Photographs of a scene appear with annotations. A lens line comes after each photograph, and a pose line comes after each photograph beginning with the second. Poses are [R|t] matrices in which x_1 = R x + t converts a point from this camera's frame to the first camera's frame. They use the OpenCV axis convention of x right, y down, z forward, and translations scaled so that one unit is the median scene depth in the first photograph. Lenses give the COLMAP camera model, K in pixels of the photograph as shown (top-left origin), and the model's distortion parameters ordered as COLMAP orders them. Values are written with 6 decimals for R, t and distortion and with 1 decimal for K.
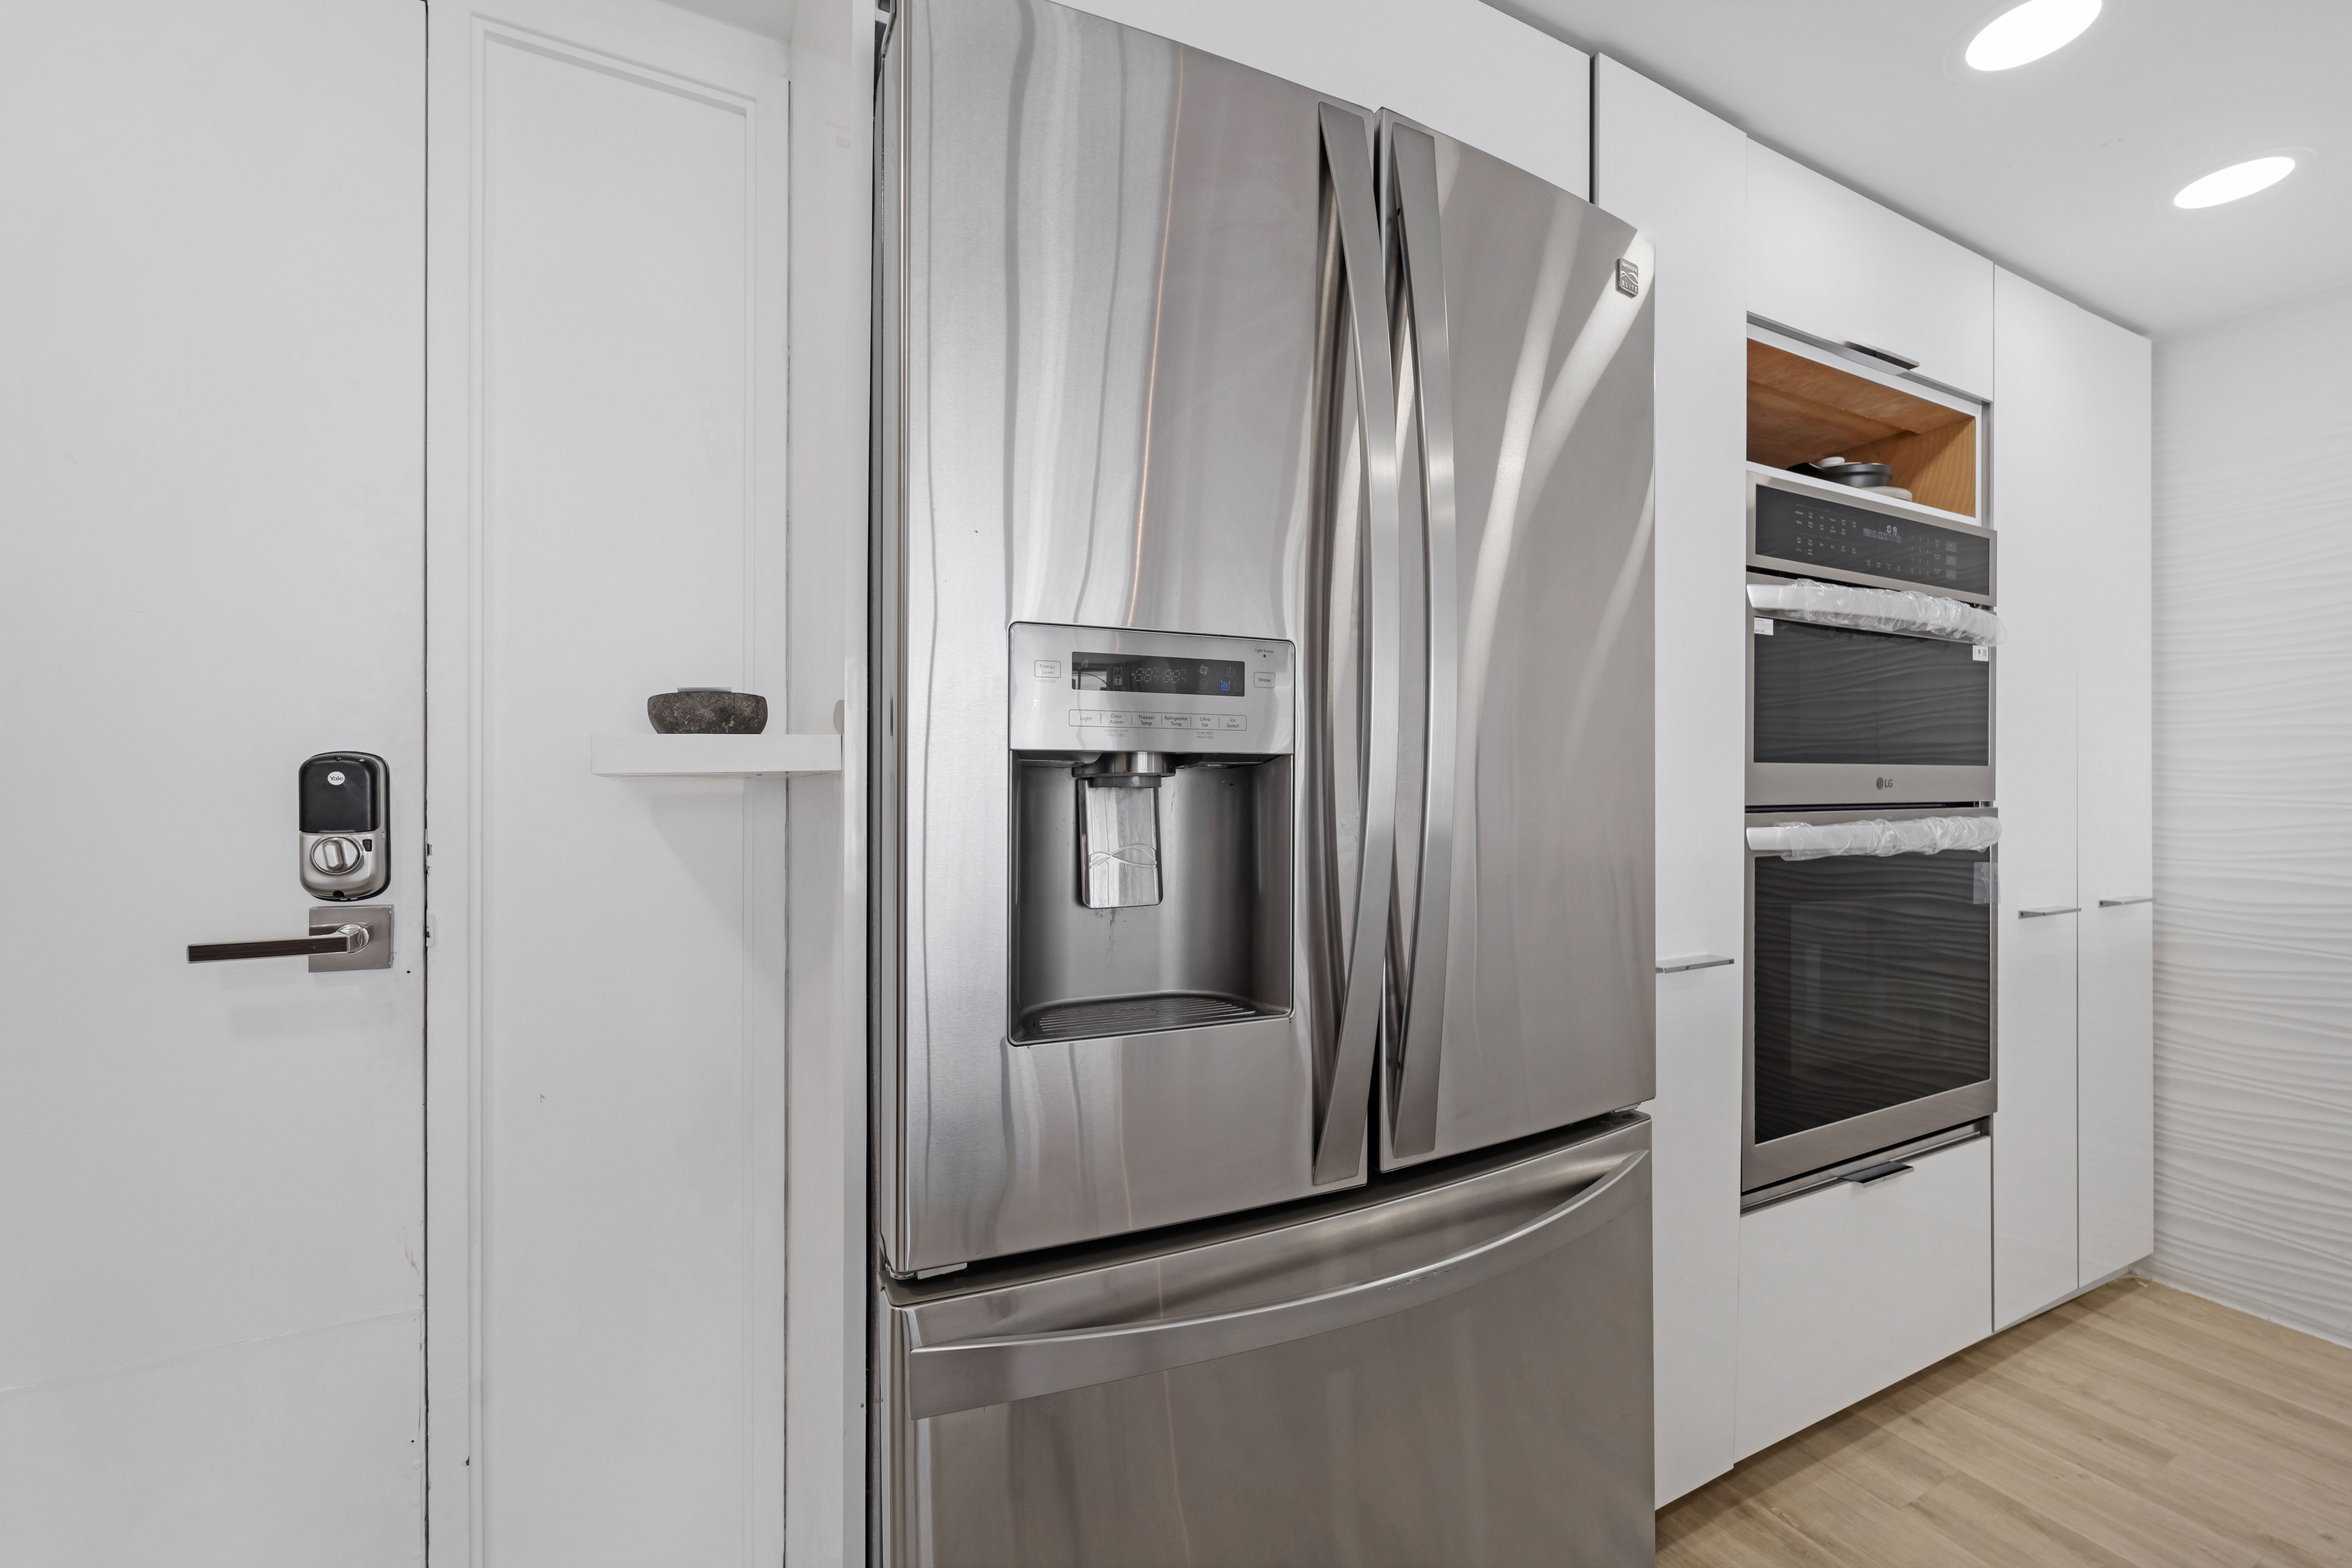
lens RADIAL K [[963.3, 0, 1238.9], [0, 963.3, 778.9], [0, 0, 1]] dist [-0.001414, 0.000578]
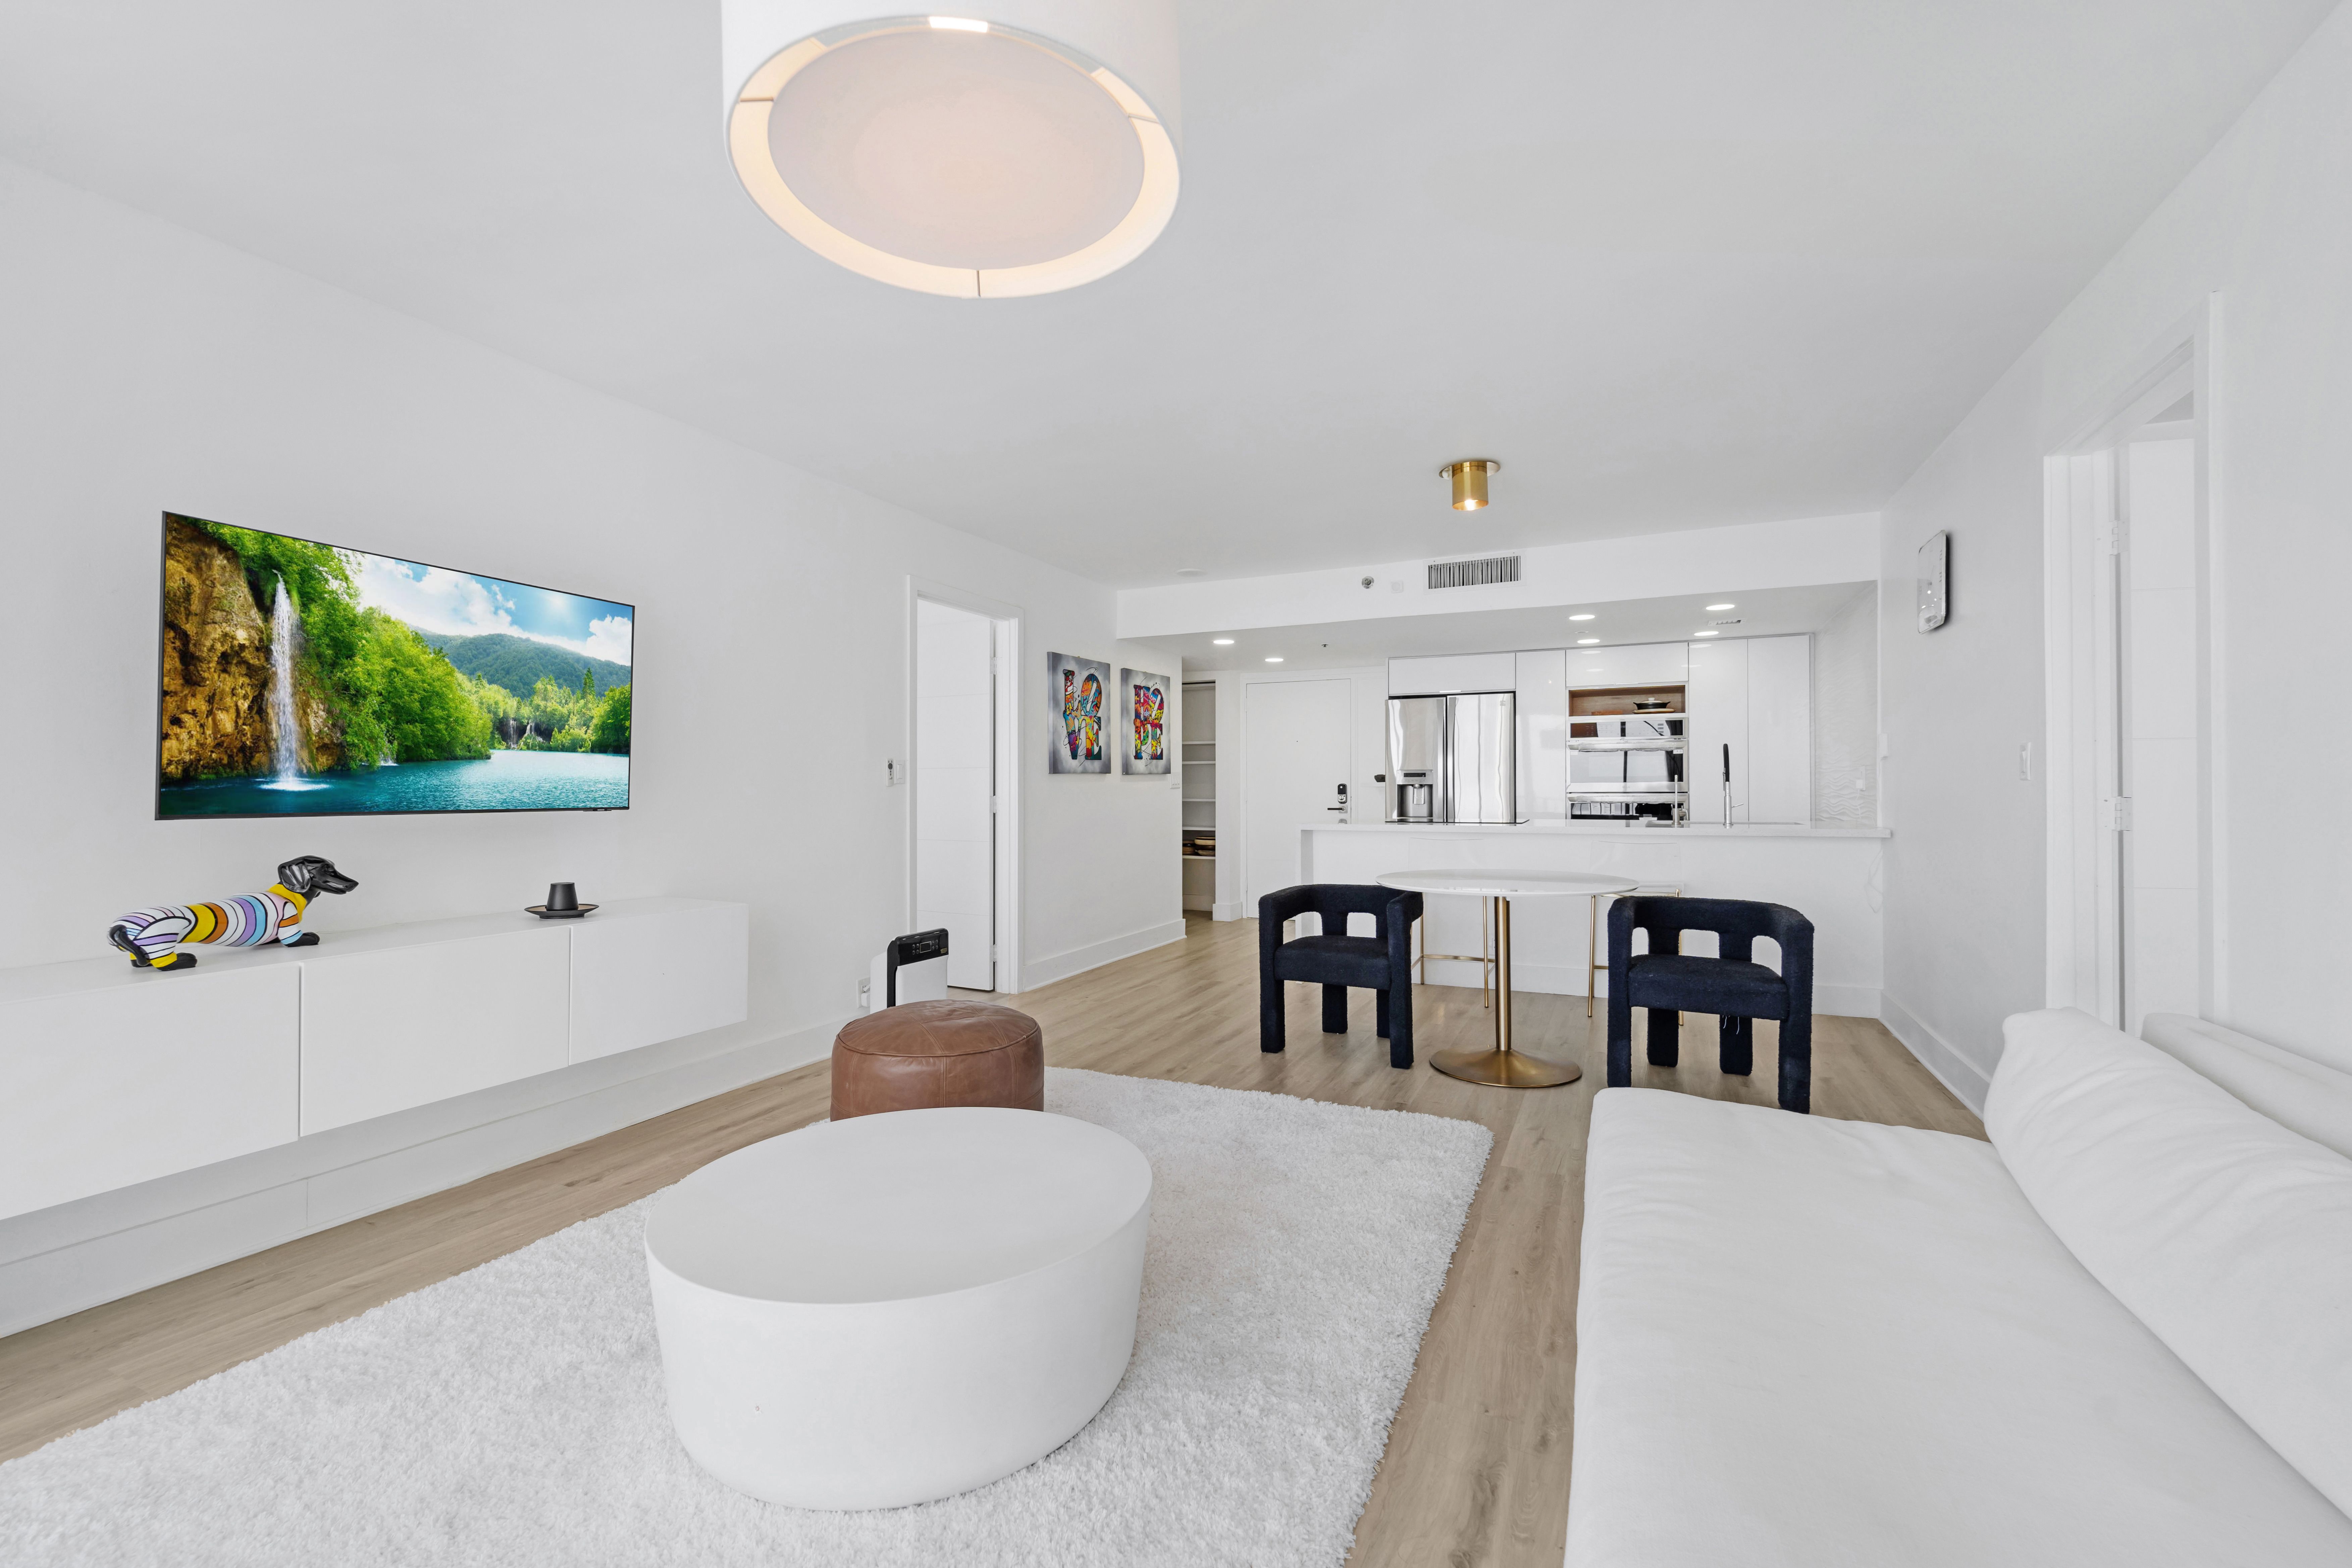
lens RADIAL K [[963.3, 0, 1177.8], [0, 963.3, 786.4], [0, 0, 1]] dist [-0.001414, 0.000578]
pose [[0.606361, -0.003104, -0.795184, 2.564693], [-0.000455, 0.999991, -0.004251, 0.015383], [0.795190, 0.002940, 0.606354, -2.749407]]
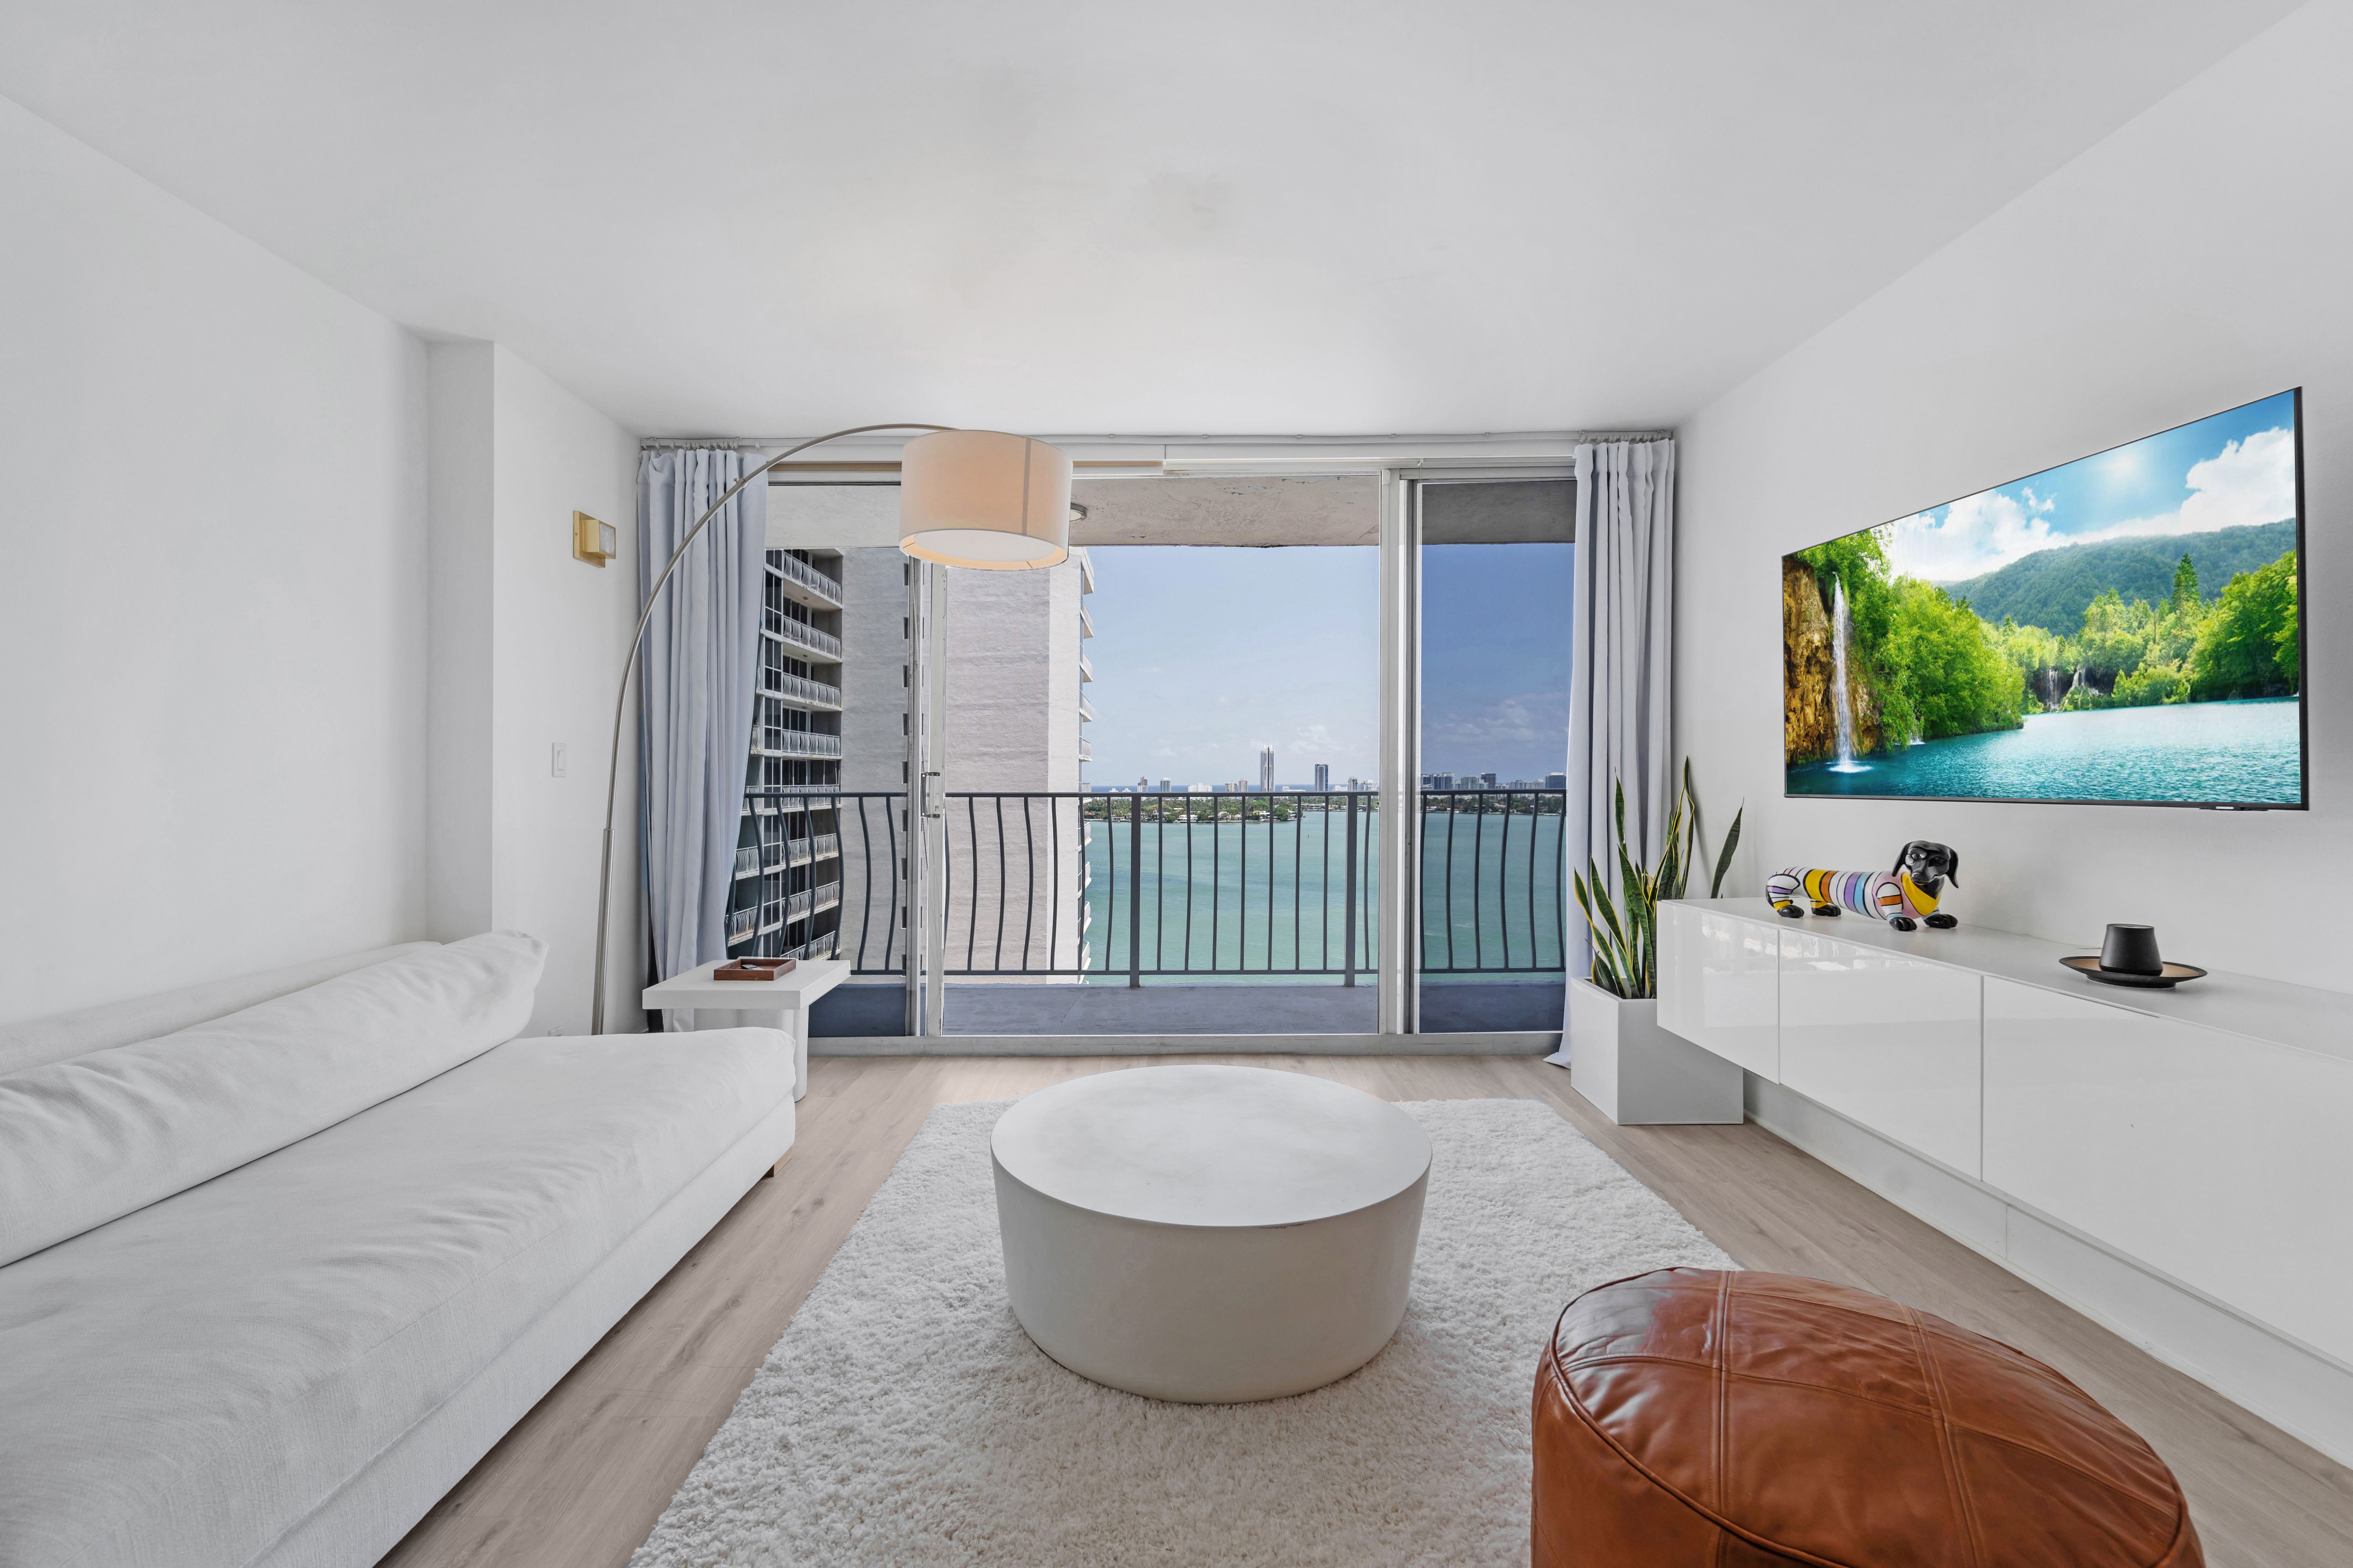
lens RADIAL K [[963.7, 0, 1174.6], [0, 963.7, 784.2], [0, 0, 1]] dist [-0.001414, 0.000578]
pose [[-0.891840, -0.001339, 0.452349, 1.122074], [0.002447, 0.999967, 0.007783, 0.016375], [-0.452344, 0.008048, -0.891807, -1.338396]]
